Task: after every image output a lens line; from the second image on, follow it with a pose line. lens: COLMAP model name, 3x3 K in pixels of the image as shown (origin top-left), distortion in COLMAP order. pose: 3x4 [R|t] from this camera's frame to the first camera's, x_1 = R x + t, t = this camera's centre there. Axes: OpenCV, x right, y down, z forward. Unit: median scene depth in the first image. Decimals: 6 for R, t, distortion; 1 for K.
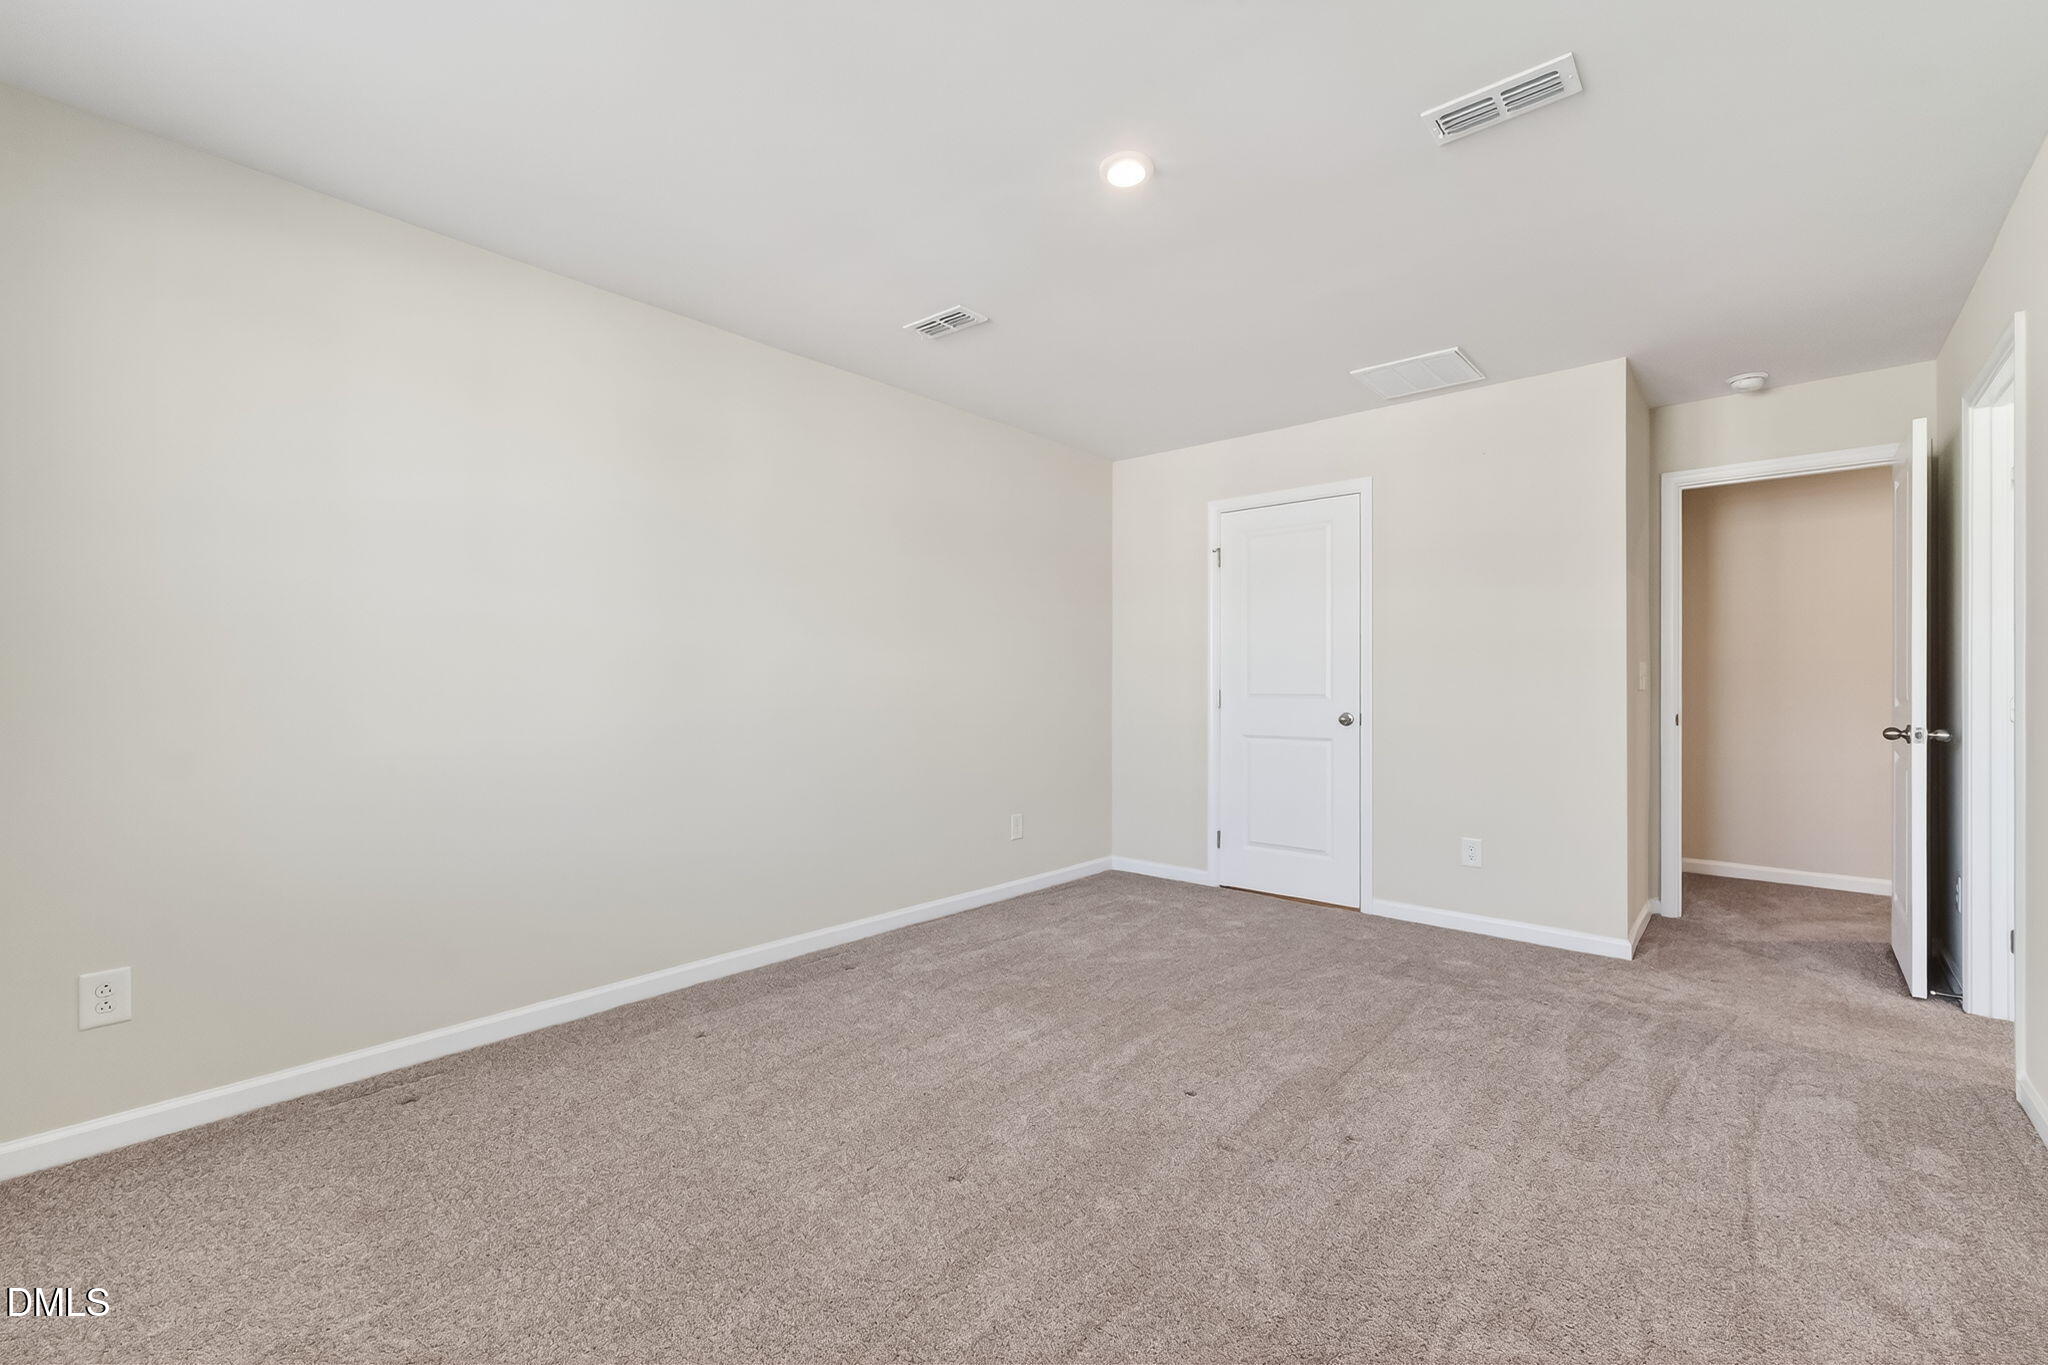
lens RADIAL K [[852.0, 0, 1043.2], [0, 852.0, 686.7], [0, 0, 1]] dist [-0.000995, 0.000455]
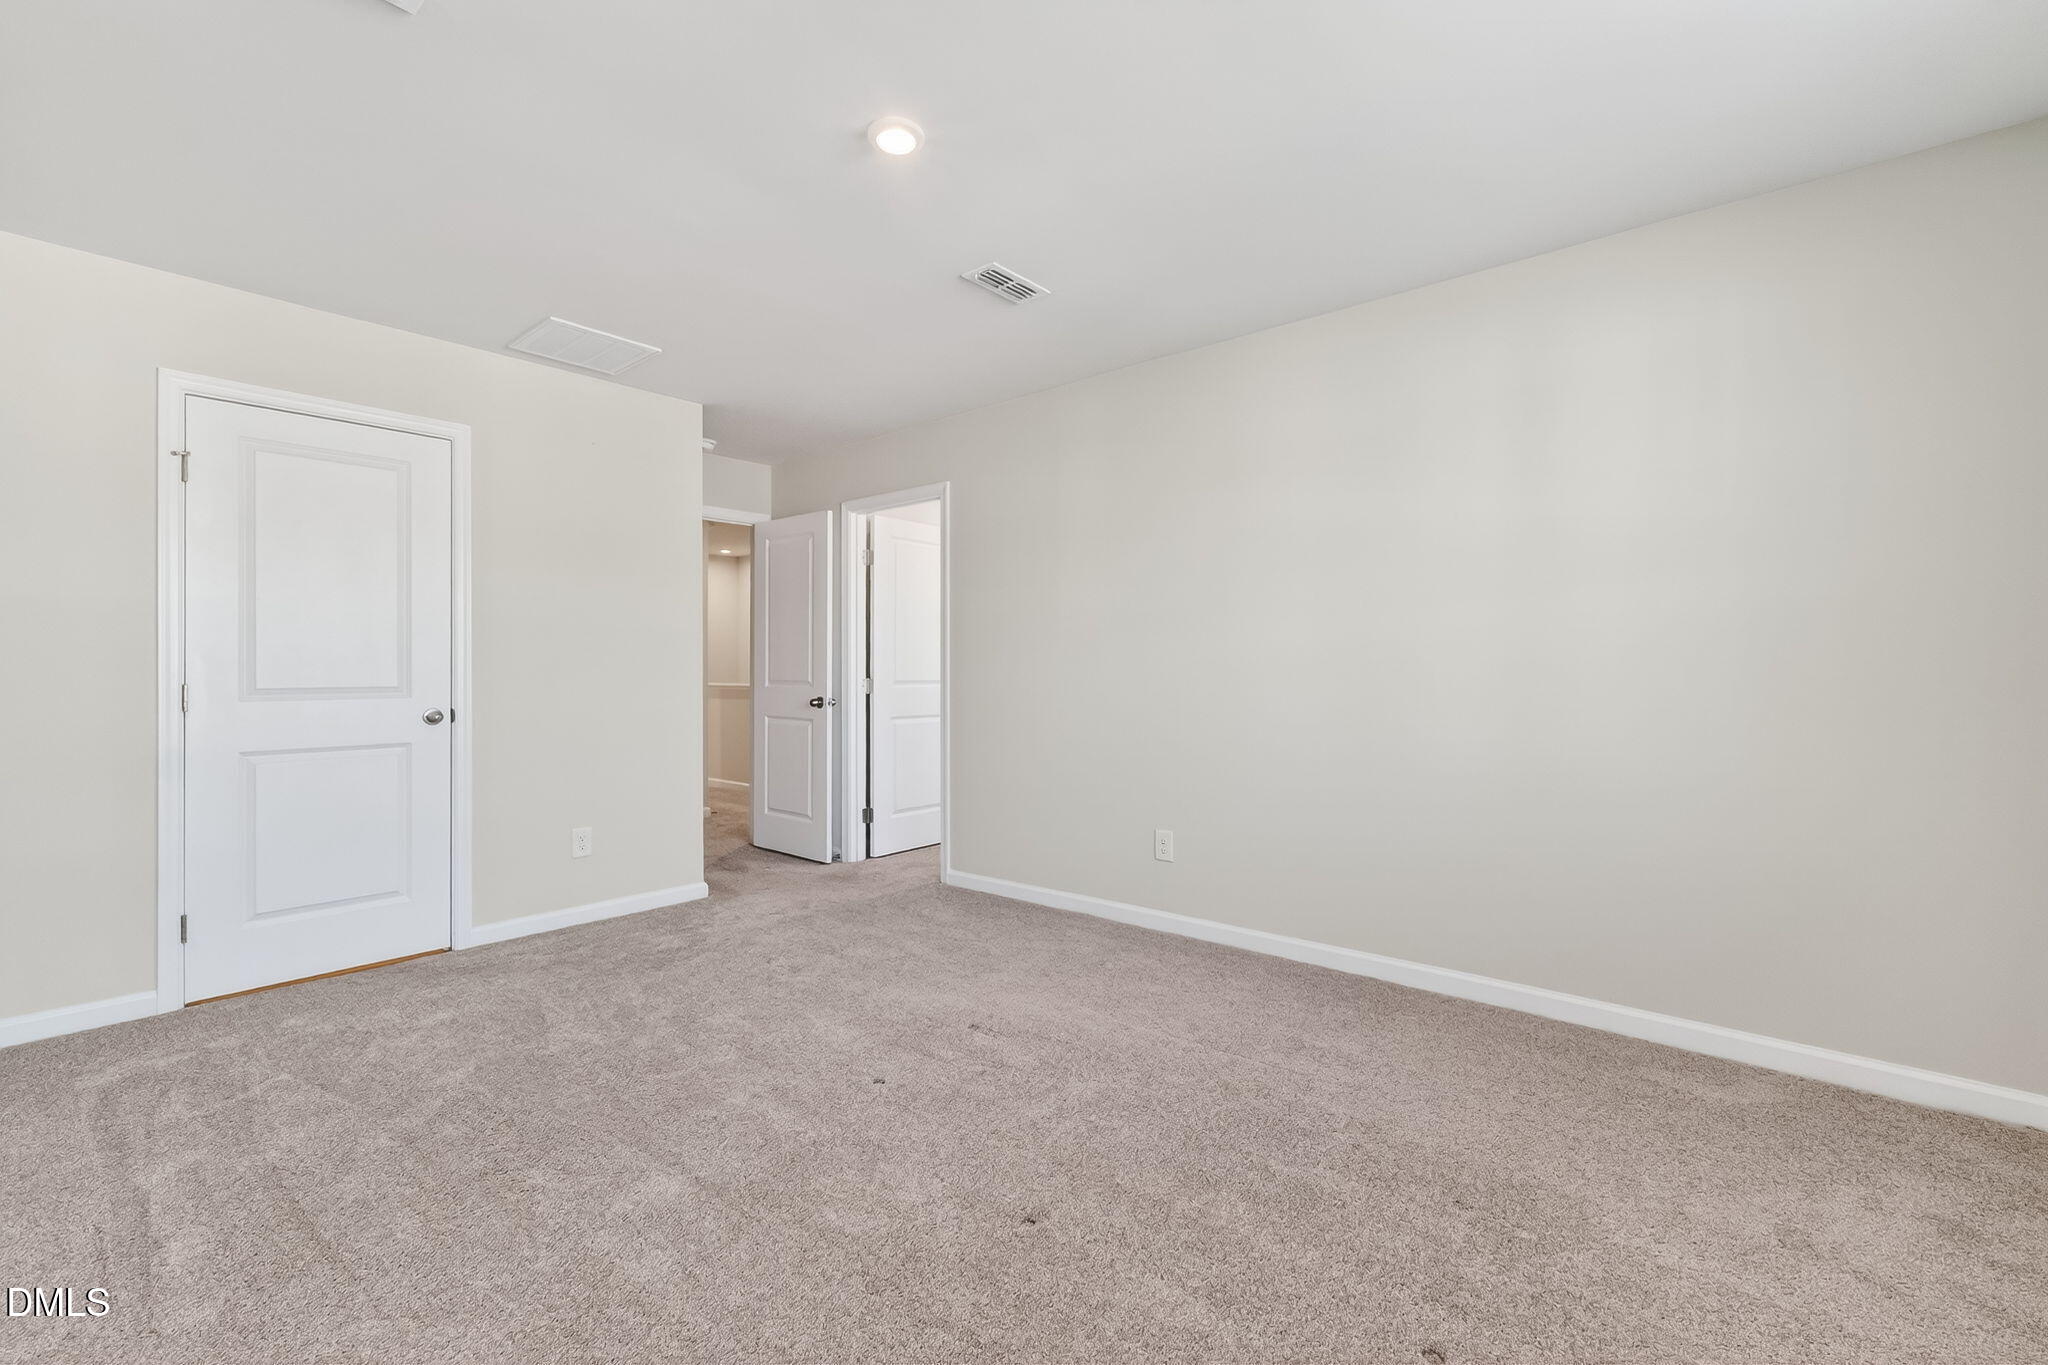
lens RADIAL K [[869.6, 0, 1026.2], [0, 869.6, 662.1], [0, 0, 1]] dist [0.002519, 0.000438]
pose [[0.020083, 0.006811, 0.999775, -0.459719], [0.009270, 0.999933, -0.006999, -0.001524], [-0.999755, 0.009409, 0.020019, 0.433341]]
